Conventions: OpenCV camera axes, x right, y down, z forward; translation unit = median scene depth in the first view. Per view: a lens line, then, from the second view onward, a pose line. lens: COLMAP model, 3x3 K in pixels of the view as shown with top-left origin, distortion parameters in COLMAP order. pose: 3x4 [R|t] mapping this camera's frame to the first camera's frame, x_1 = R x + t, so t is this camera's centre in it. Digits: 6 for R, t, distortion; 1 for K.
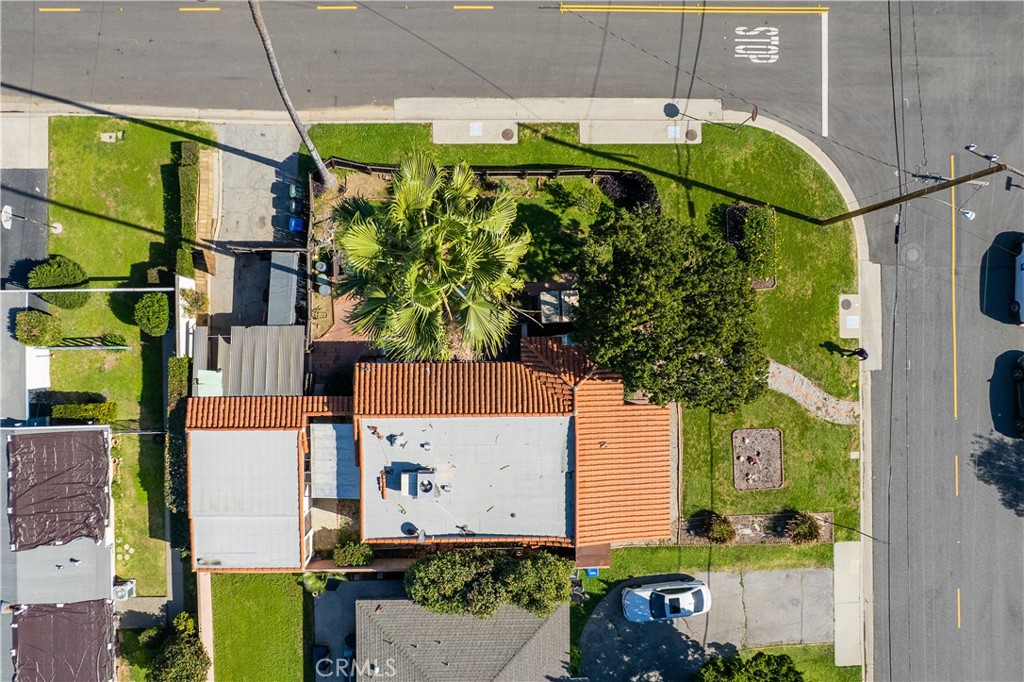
lens RADIAL K [[752.0, 0, 460.7], [0, 752.0, 344.3], [0, 0, 1]] dist [-0.081378, 0.071646]
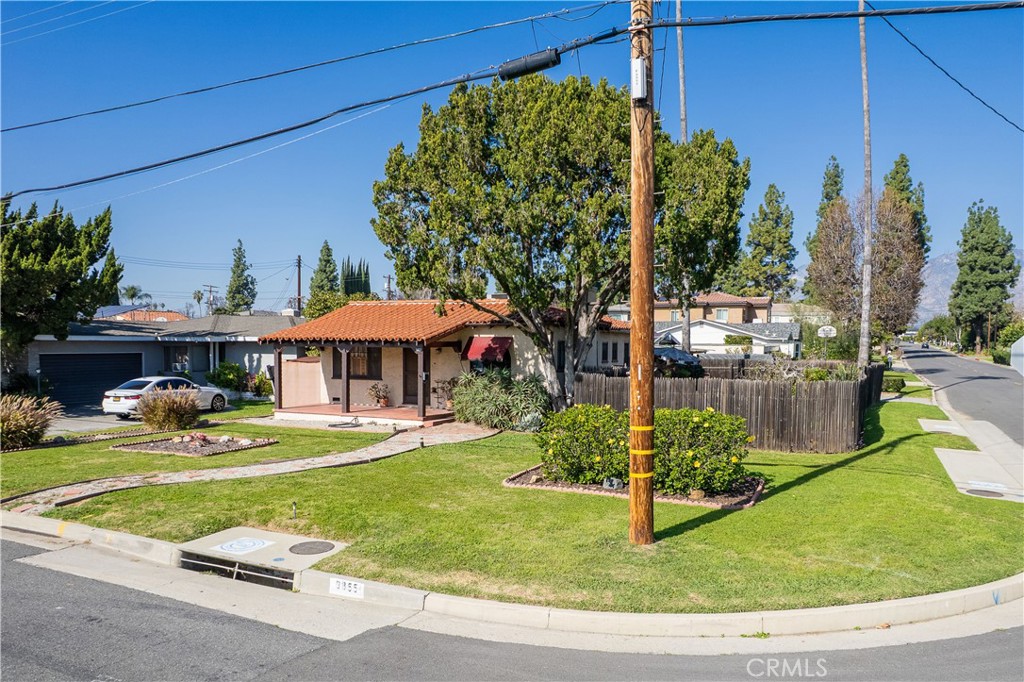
lens RADIAL K [[747.3, 0, 515.6], [0, 747.3, 397.2], [0, 0, 1]] dist [-0.088486, 0.082377]
pose [[-0.441993, 0.043890, -0.895944, 0.737327], [-0.896873, -0.039611, 0.440511, -0.235596], [-0.016155, 0.998251, 0.056871, 0.954098]]
